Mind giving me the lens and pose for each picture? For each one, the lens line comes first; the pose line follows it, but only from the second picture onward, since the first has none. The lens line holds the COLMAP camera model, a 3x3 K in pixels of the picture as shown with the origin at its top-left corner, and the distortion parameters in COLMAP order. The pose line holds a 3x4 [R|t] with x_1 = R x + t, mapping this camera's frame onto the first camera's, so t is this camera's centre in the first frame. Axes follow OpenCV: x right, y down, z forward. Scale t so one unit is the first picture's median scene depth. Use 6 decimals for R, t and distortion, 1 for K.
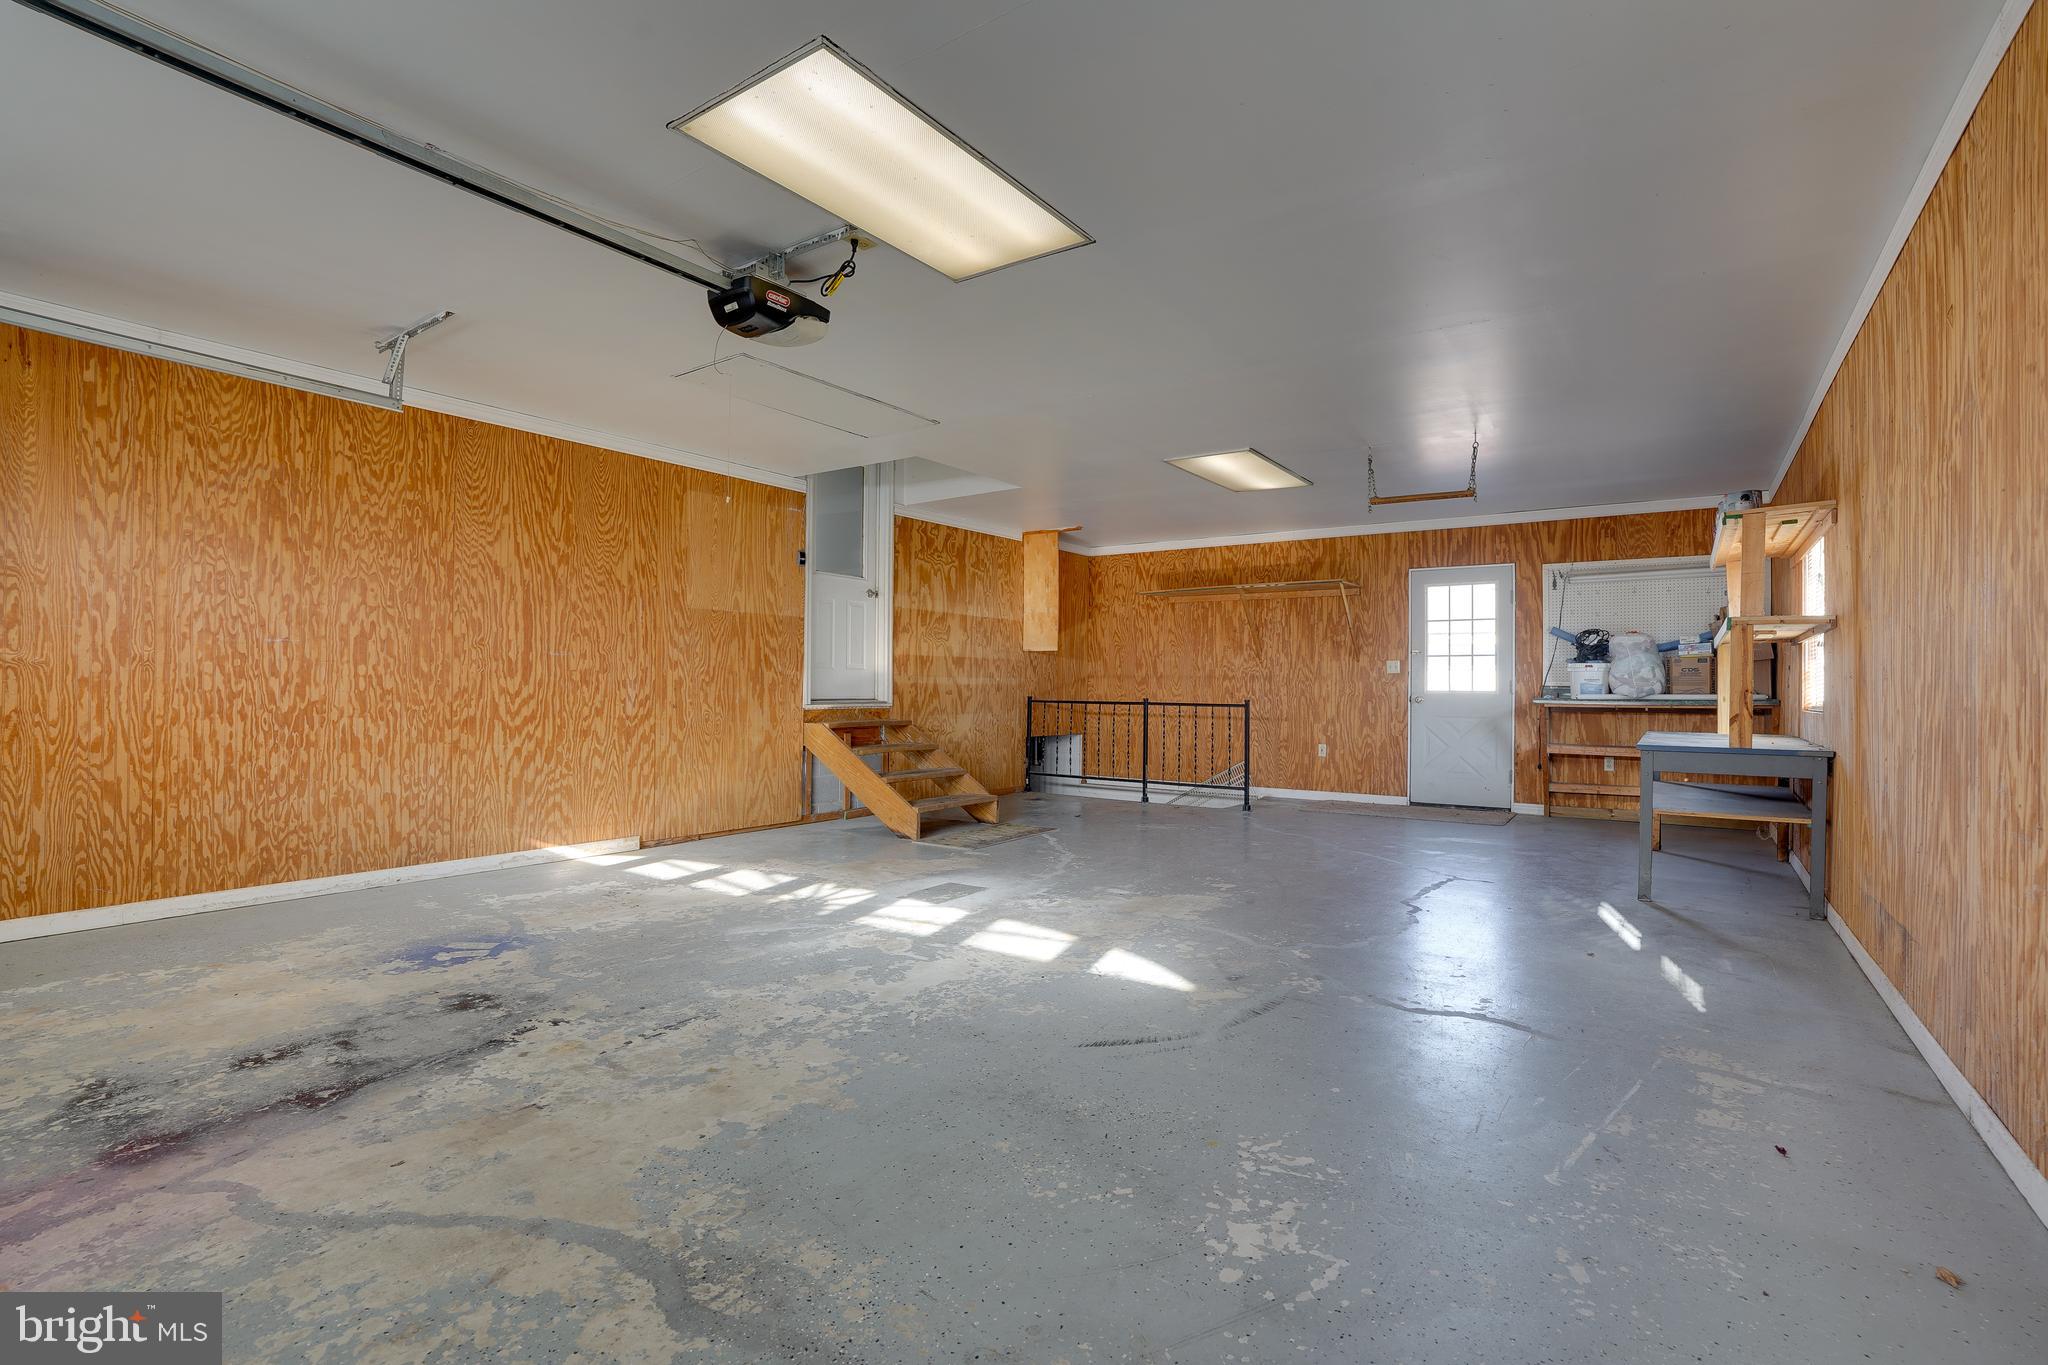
lens RADIAL K [[967.6, 0, 1018.3], [0, 967.6, 676.0], [0, 0, 1]] dist [-0.076611, 0.033727]
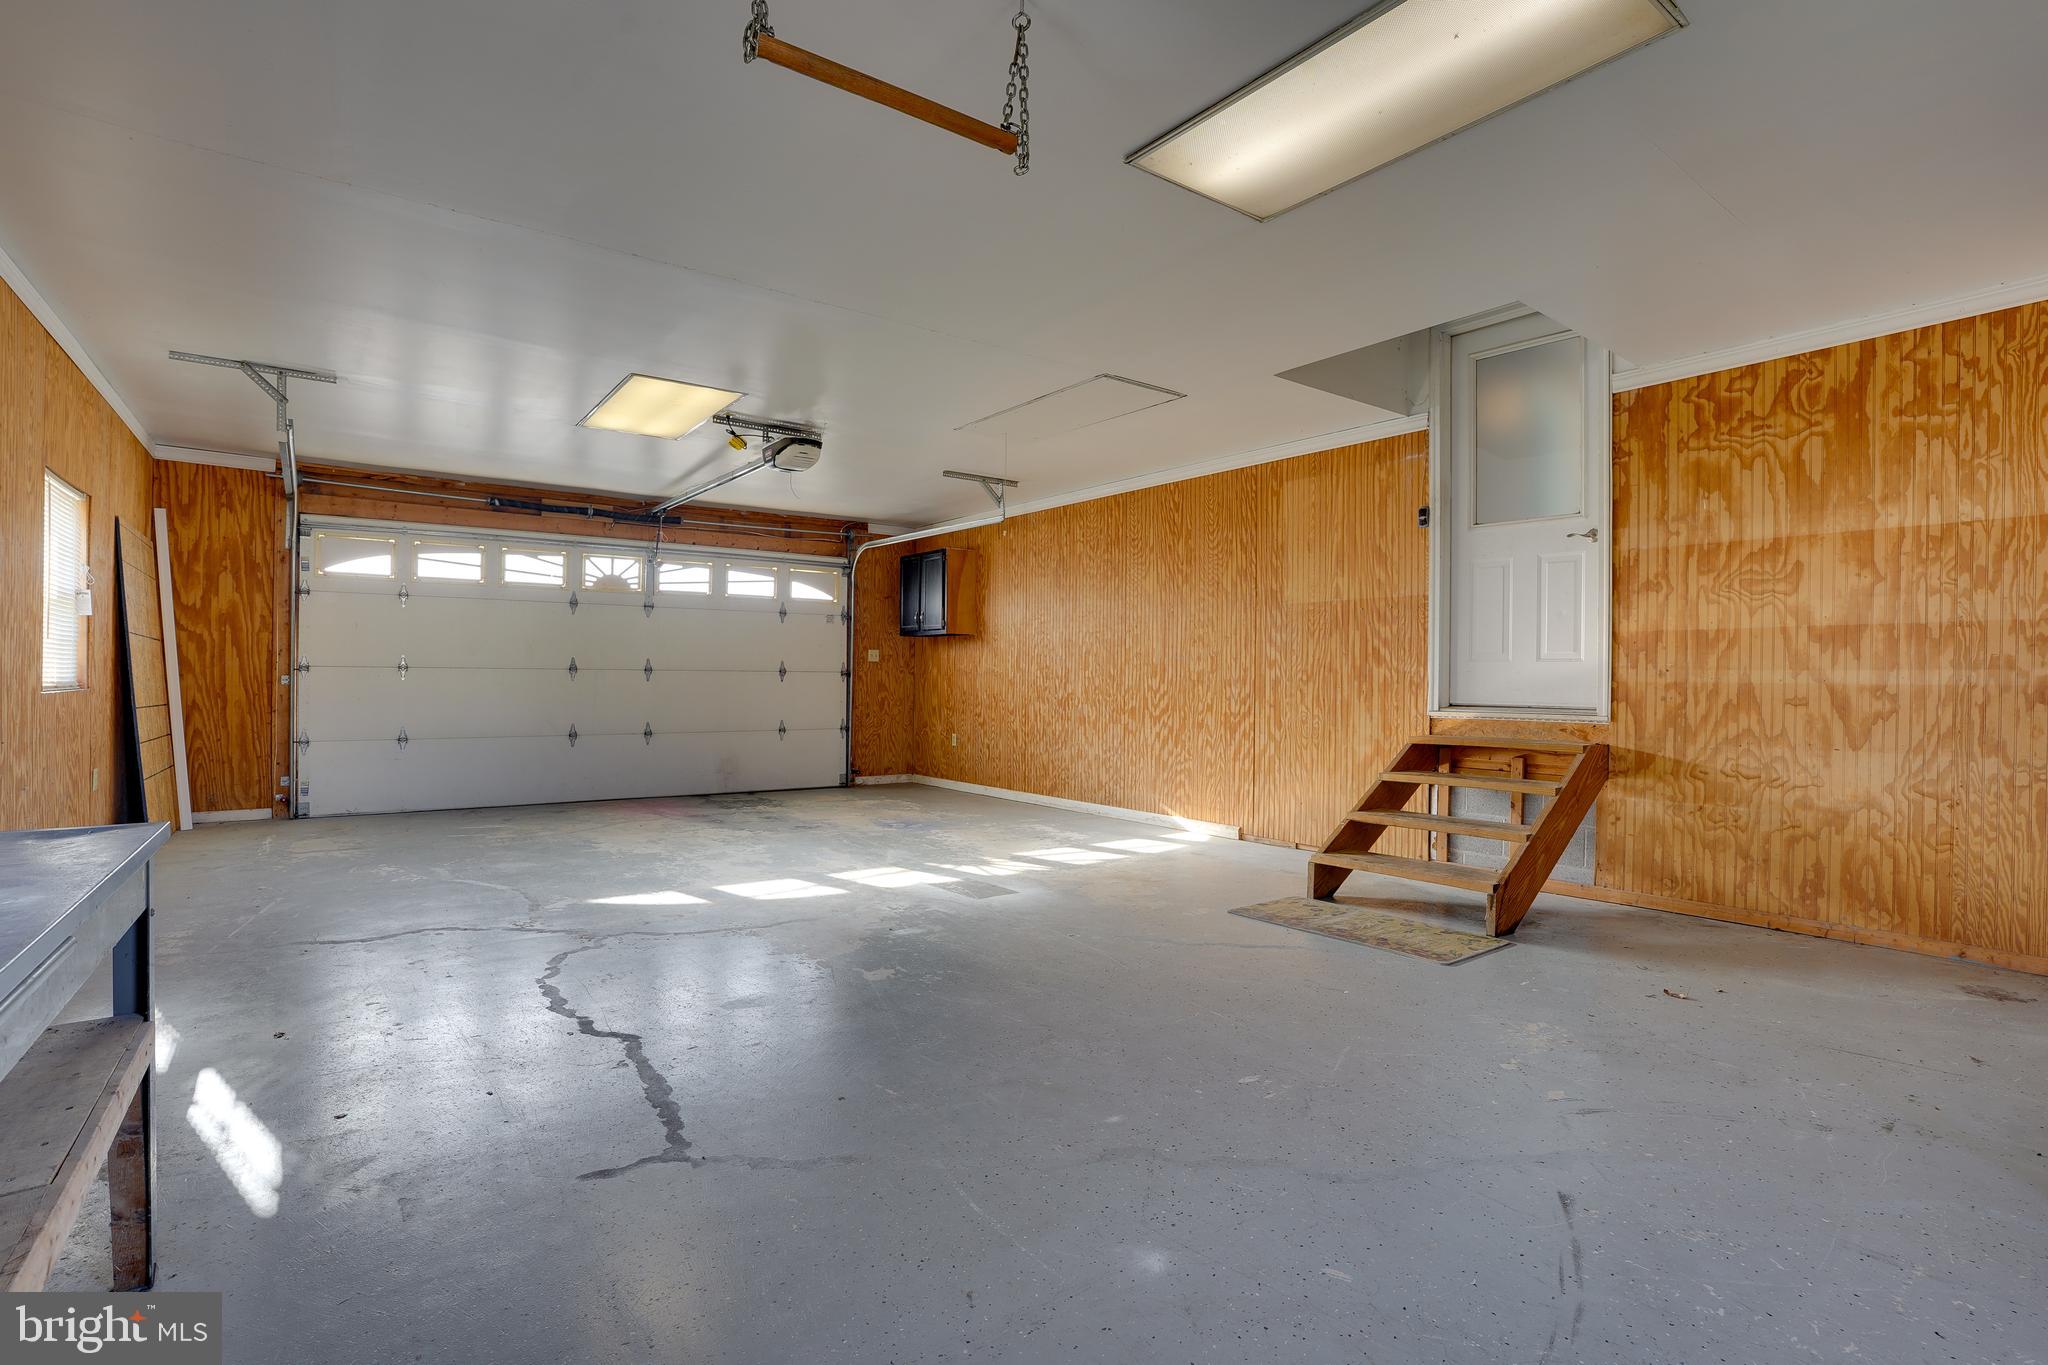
lens RADIAL K [[967.6, 0, 1018.3], [0, 967.6, 676.0], [0, 0, 1]] dist [-0.076611, 0.033727]
pose [[-0.316291, -0.013509, -0.948566, 0.645789], [-0.000754, 0.999902, -0.013989, 0.014647], [0.948662, -0.003709, -0.316270, 1.033285]]
